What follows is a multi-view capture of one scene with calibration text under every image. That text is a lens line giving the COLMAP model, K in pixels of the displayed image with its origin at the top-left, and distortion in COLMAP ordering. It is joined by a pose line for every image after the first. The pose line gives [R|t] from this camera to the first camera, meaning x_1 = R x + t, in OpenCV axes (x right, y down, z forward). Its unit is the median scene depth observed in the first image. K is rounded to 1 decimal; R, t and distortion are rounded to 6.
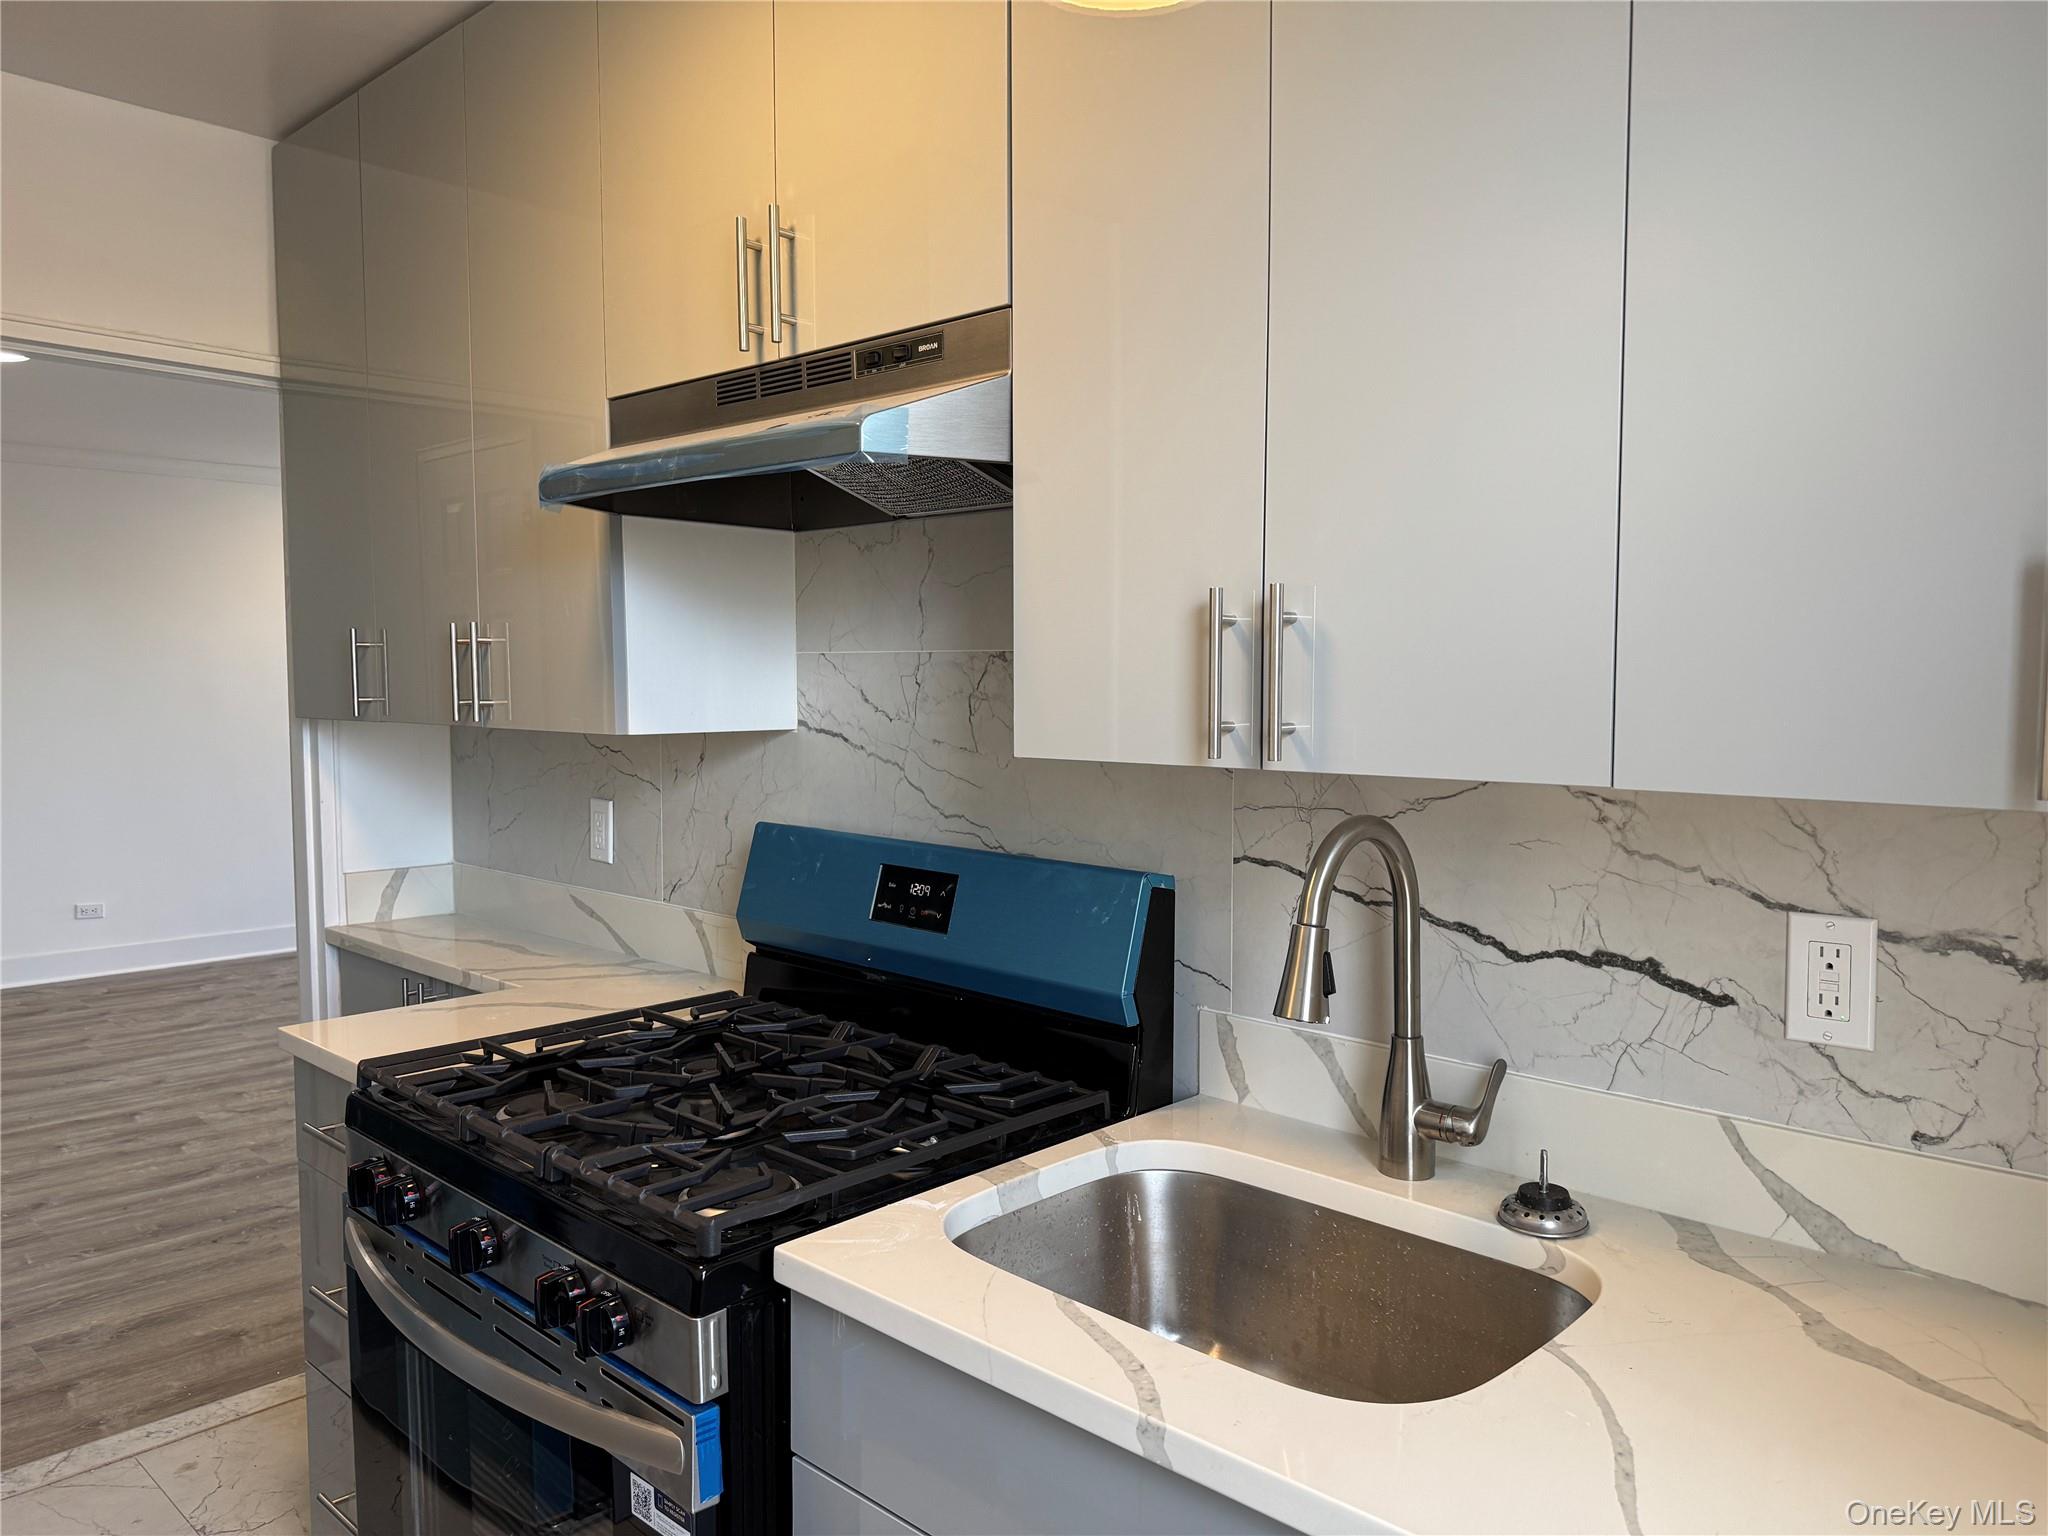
lens RADIAL K [[1436.2, 0, 1024.0], [0, 1436.2, 768.0], [0, 0, 1]] dist [-0.039297, -0.001406]
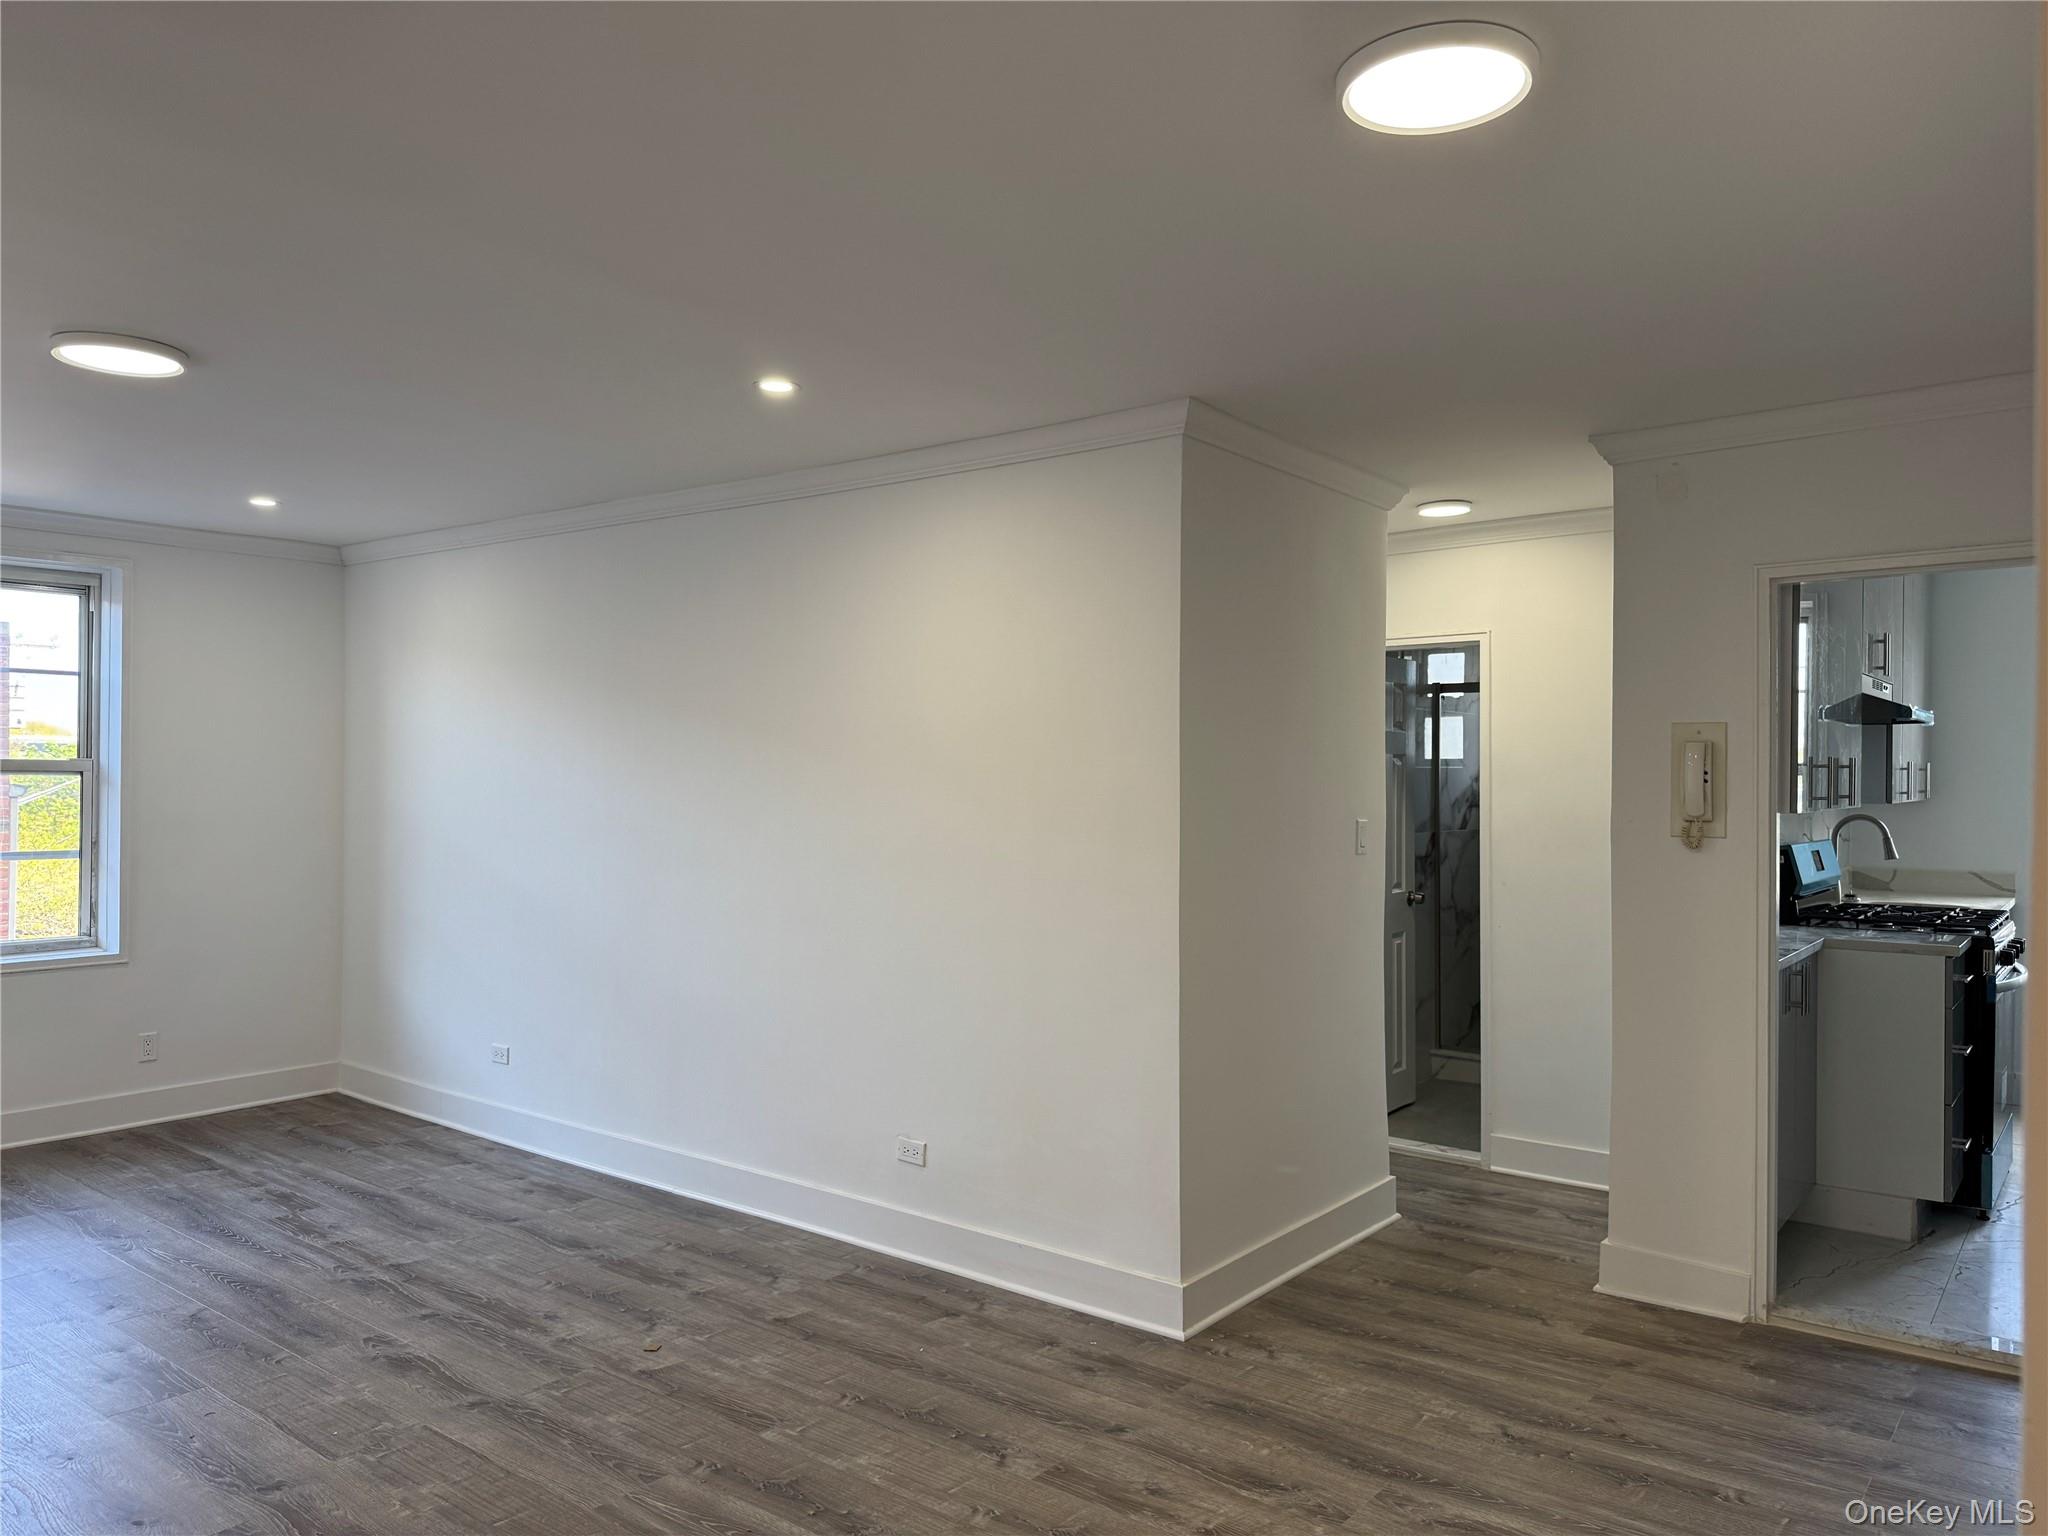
lens RADIAL K [[1436.2, 0, 1024.0], [0, 1436.2, 768.0], [0, 0, 1]] dist [-0.039297, -0.001406]
pose [[-0.060594, -0.002104, 0.998160, -1.641864], [0.067726, 0.997685, 0.006214, -0.125473], [-0.995862, 0.067978, -0.060311, 1.605699]]
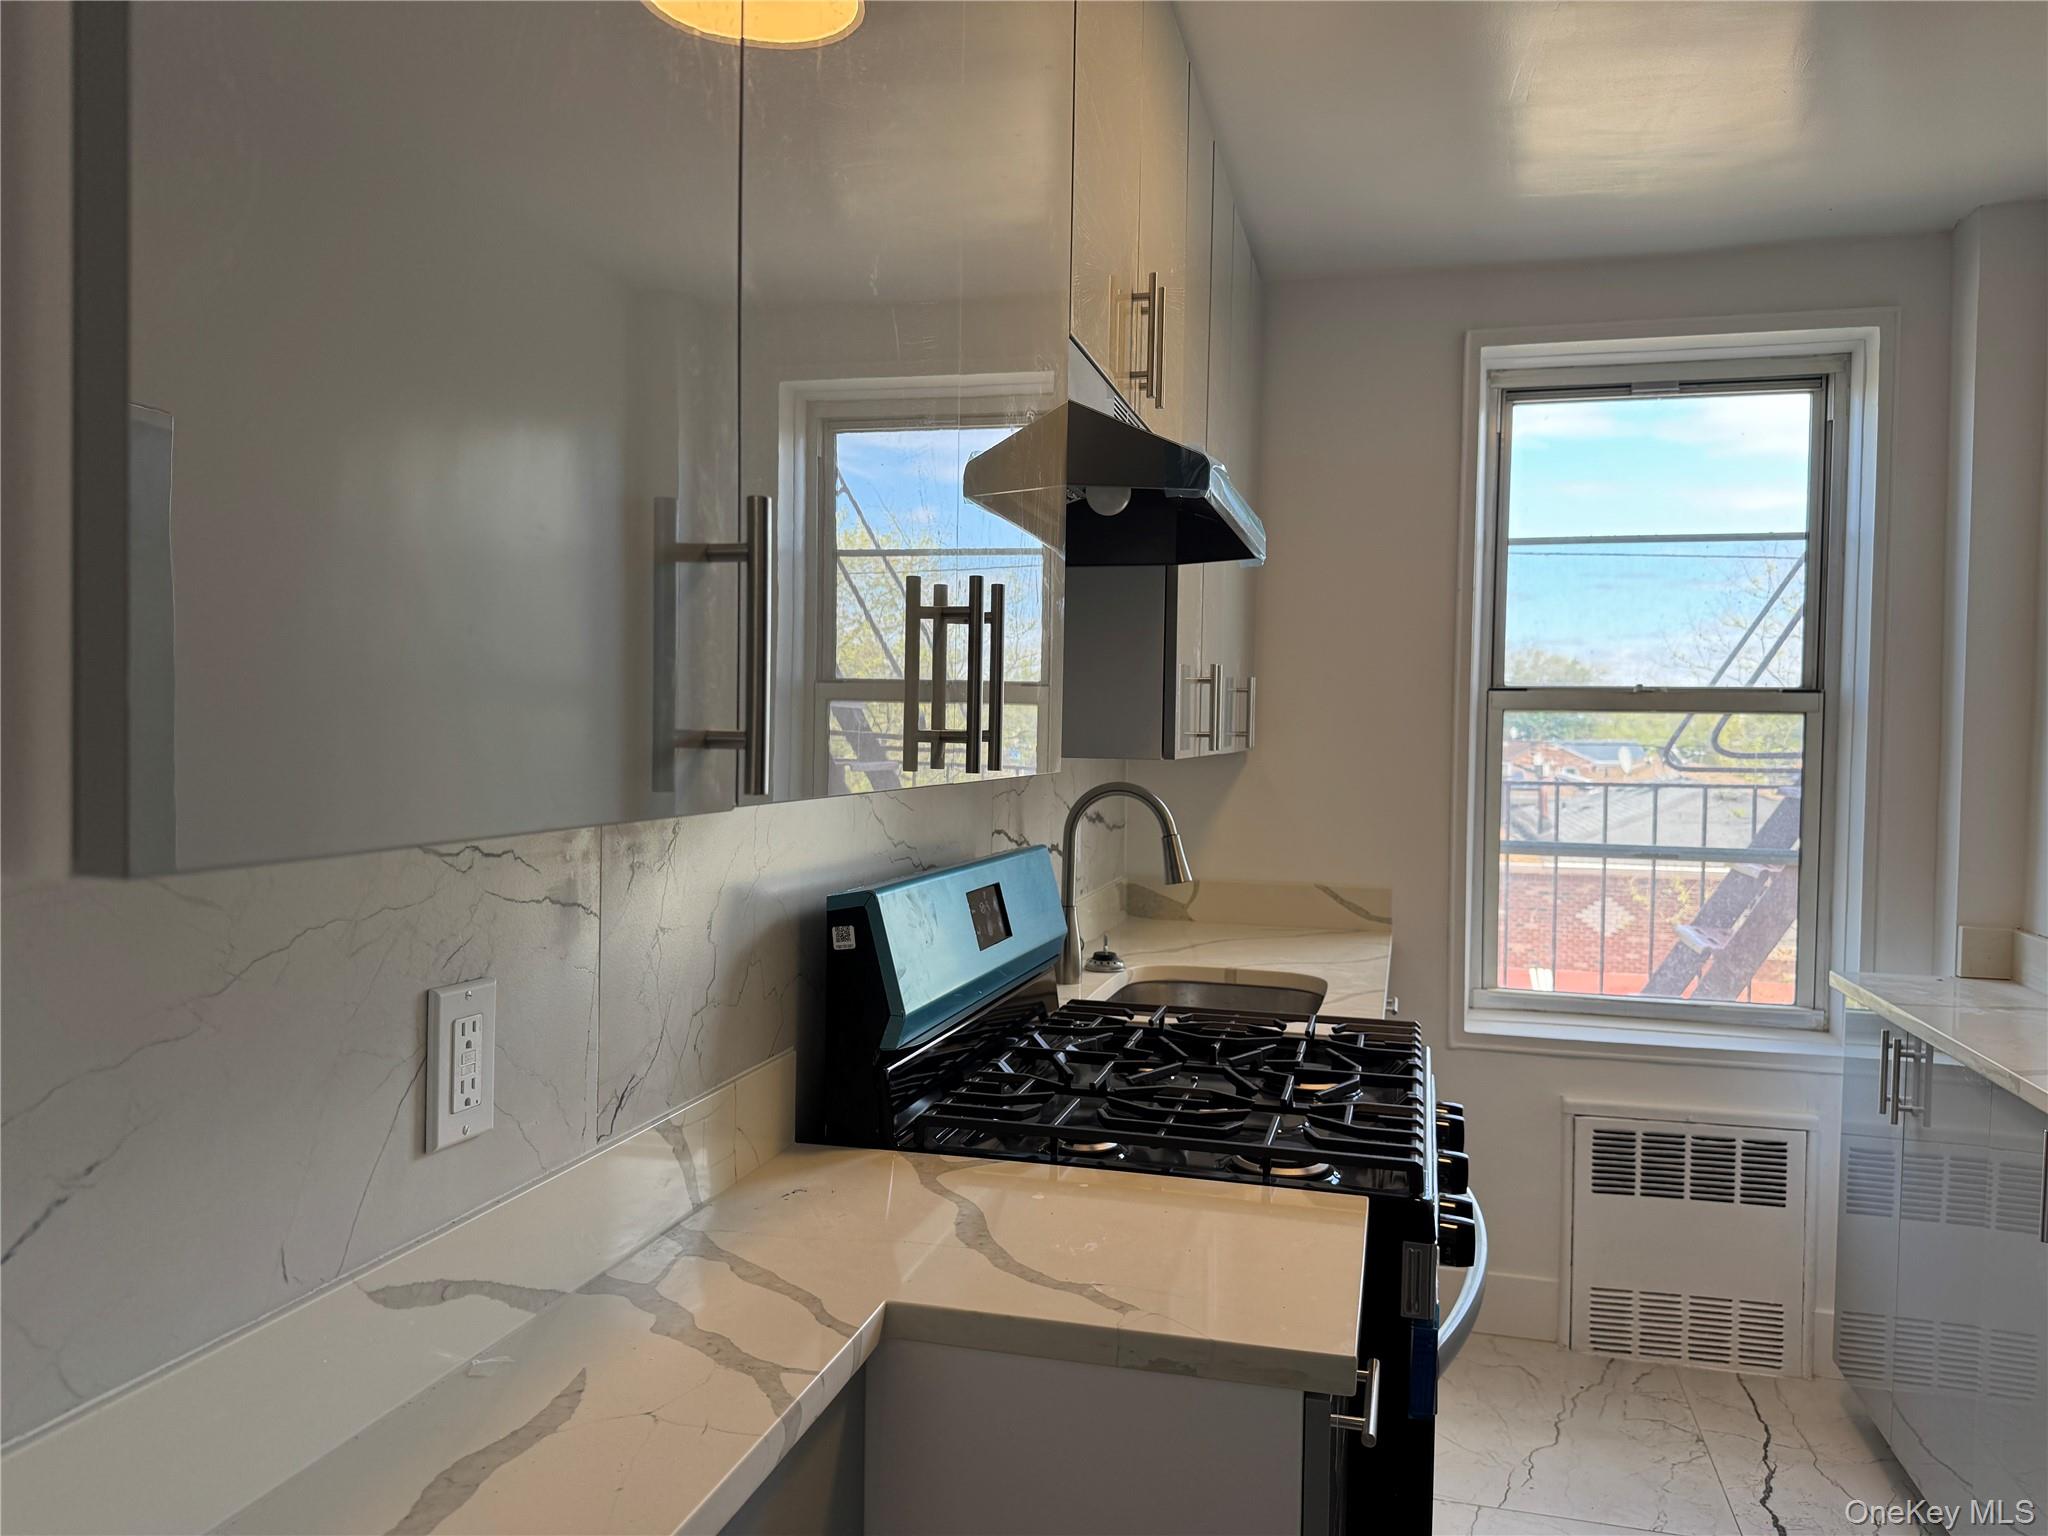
lens RADIAL K [[1436.2, 0, 1024.0], [0, 1436.2, 768.0], [0, 0, 1]] dist [-0.039297, -0.001406]
pose [[-0.455712, -0.033608, 0.889493, -0.580196], [0.051620, 0.996607, 0.064102, -0.045404], [-0.888629, 0.075127, -0.452431, 0.836405]]
